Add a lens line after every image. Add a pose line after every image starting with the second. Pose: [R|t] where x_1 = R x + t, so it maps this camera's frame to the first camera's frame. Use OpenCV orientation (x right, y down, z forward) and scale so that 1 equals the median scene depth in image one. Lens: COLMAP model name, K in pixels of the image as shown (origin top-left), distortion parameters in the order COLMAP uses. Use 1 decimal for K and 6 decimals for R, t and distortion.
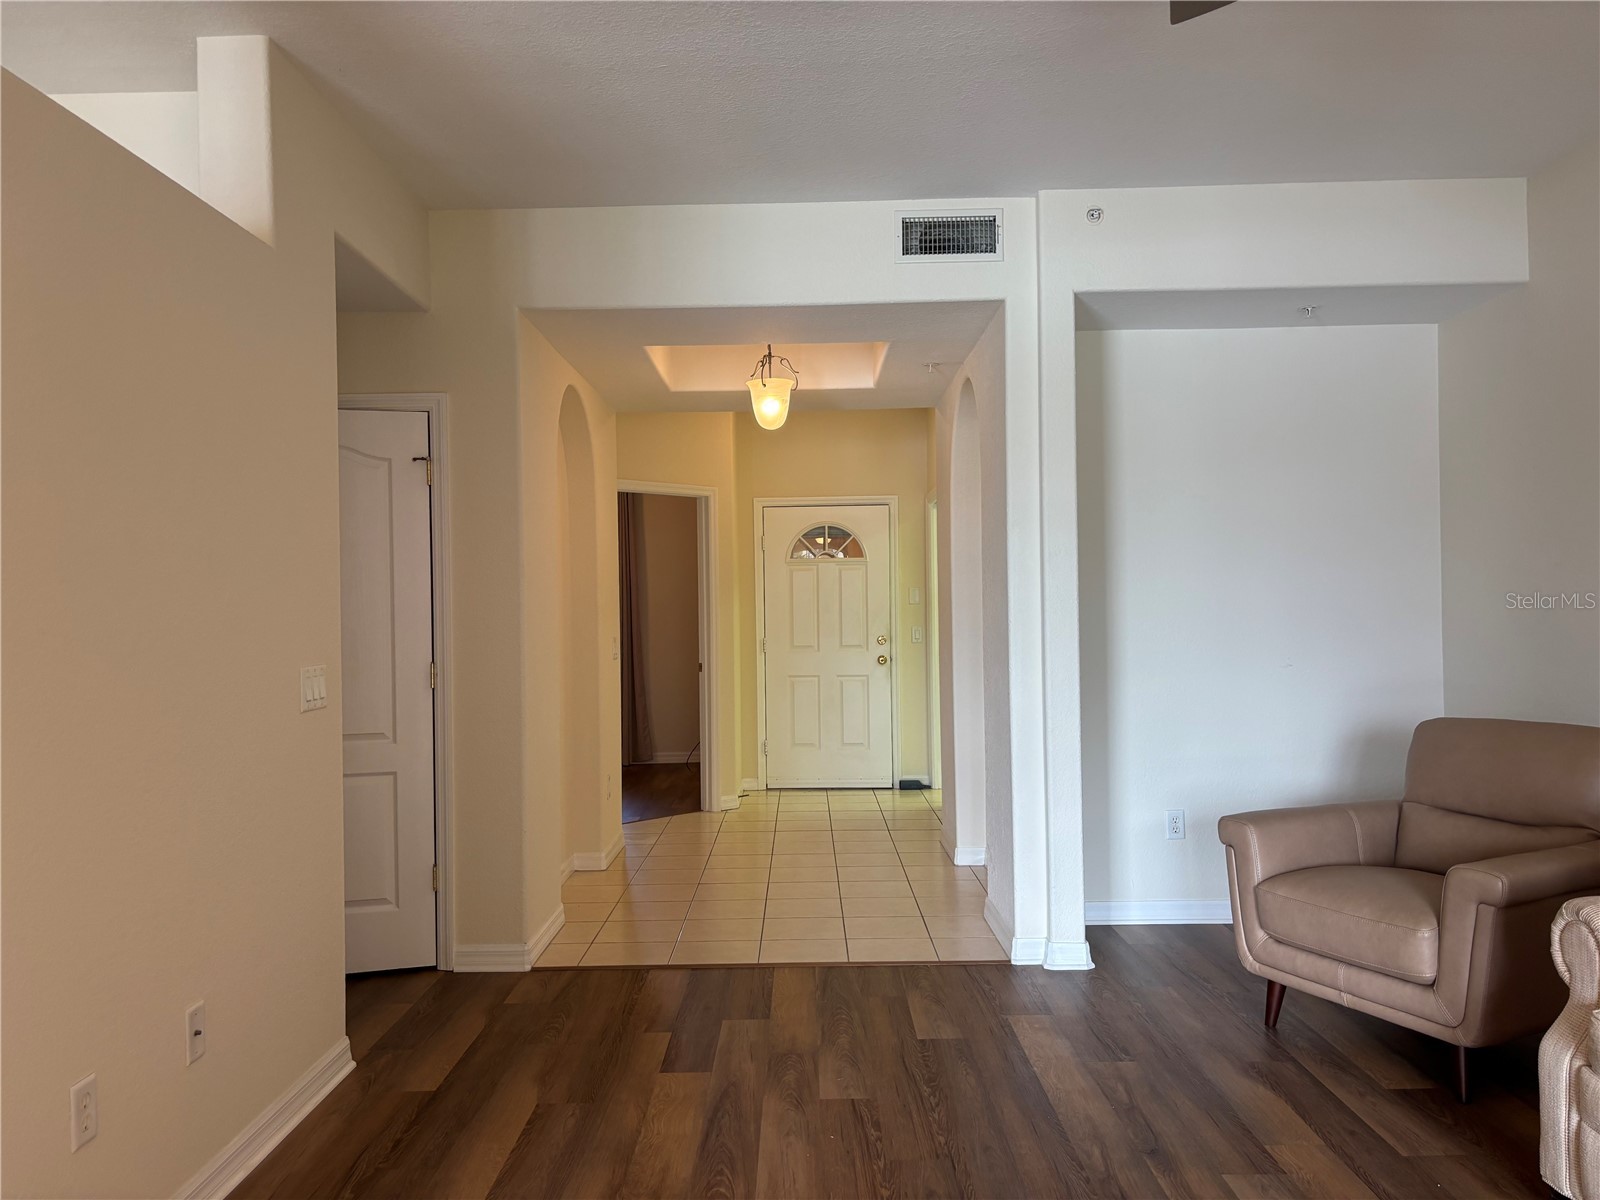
lens RADIAL K [[1221.6, 0, 796.0], [0, 1221.6, 600.8], [0, 0, 1]] dist [0.050003, -0.043989]
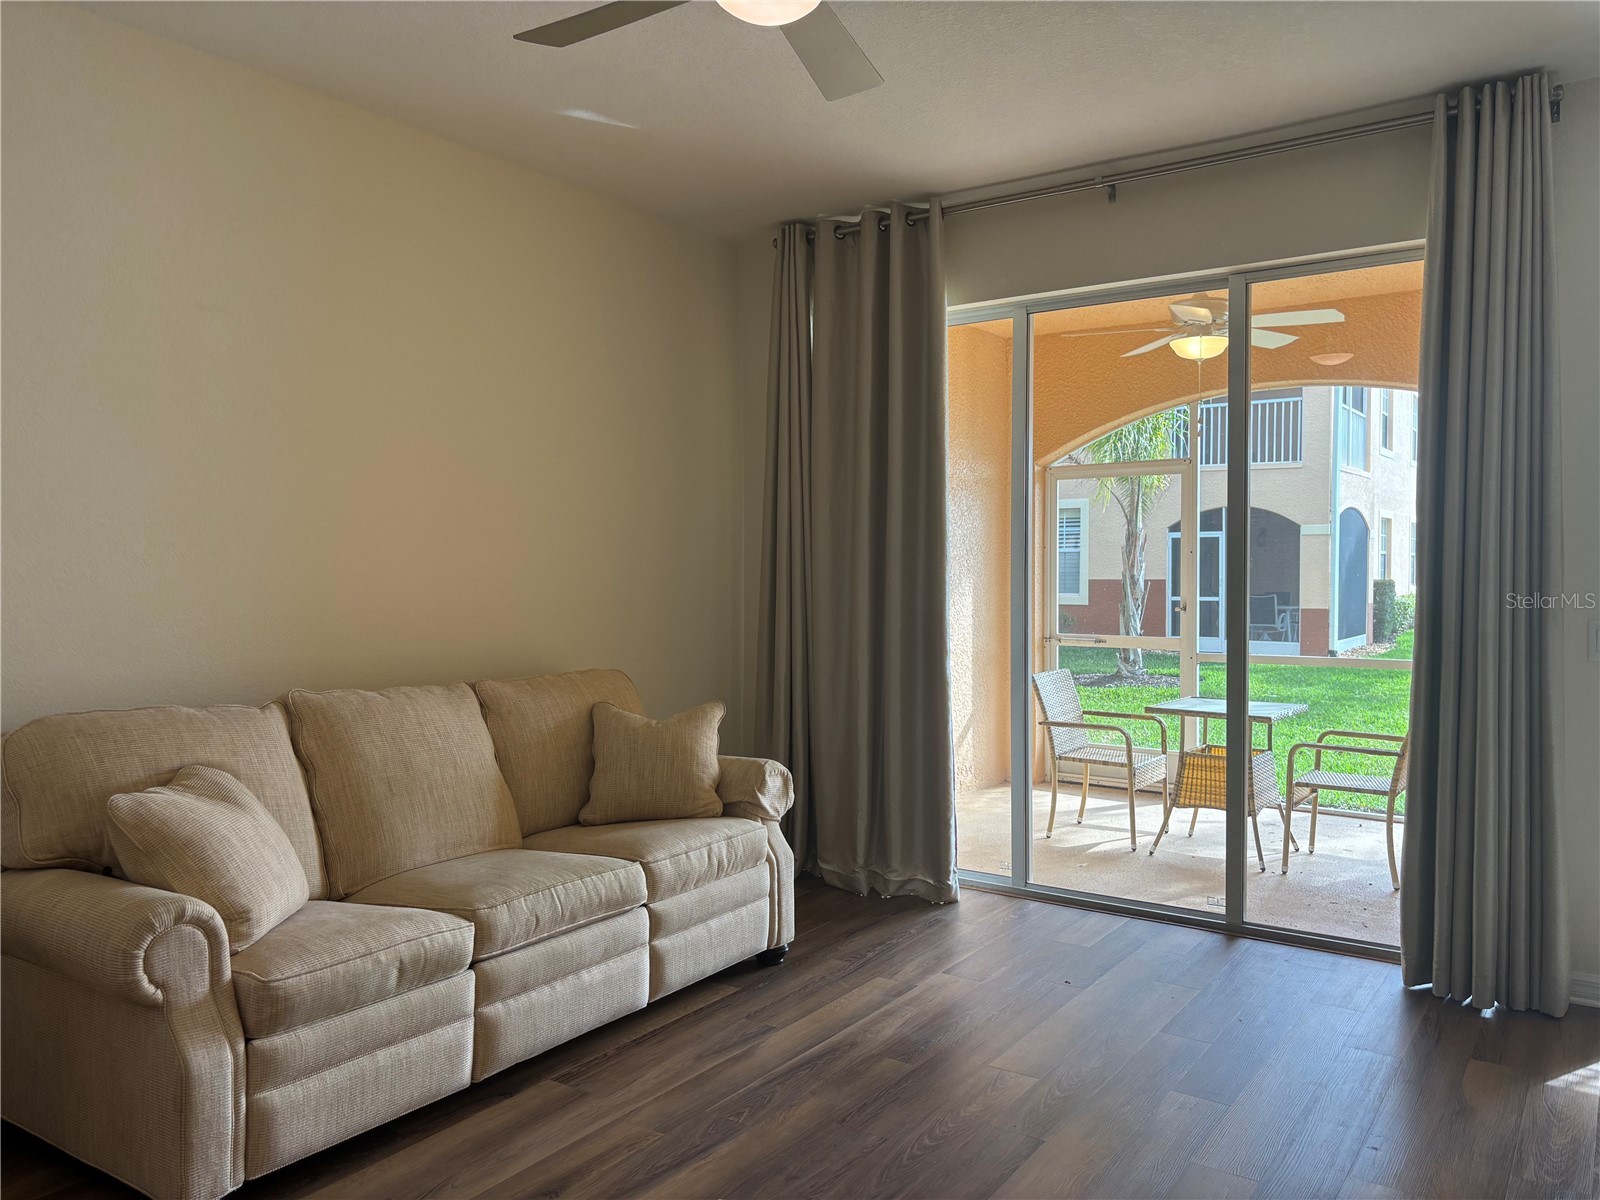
lens RADIAL K [[1221.6, 0, 789.2], [0, 1221.6, 604.7], [0, 0, 1]] dist [0.050003, -0.043989]
pose [[-0.814004, 0.004364, 0.580843, -0.237119], [0.020403, 0.999569, 0.021084, 0.001255], [-0.580501, 0.029013, -0.813742, 1.157082]]
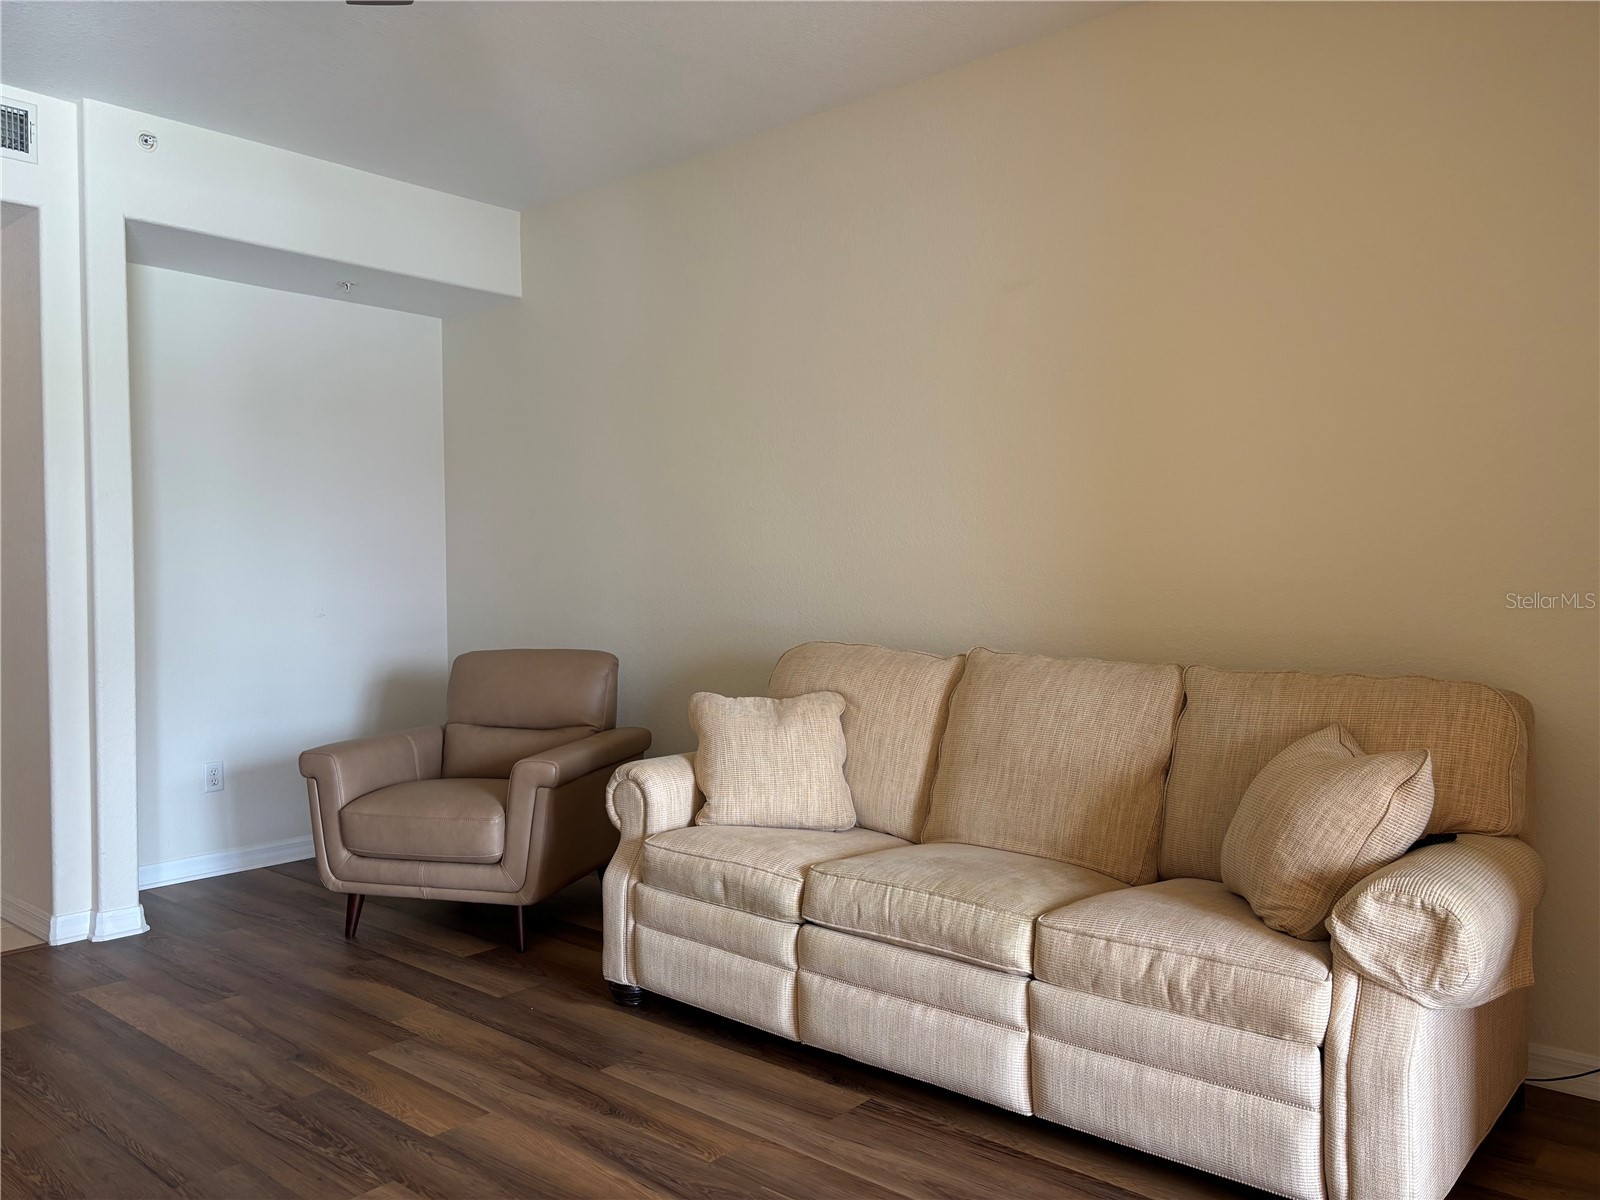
lens RADIAL K [[1221.6, 0, 790.7], [0, 1221.6, 588.8], [0, 0, 1]] dist [0.050003, -0.043989]
pose [[0.657527, 0.000038, 0.753431, -0.200492], [-0.005792, 0.999971, 0.005005, 0.032579], [-0.753409, -0.007655, 0.657508, -0.009262]]
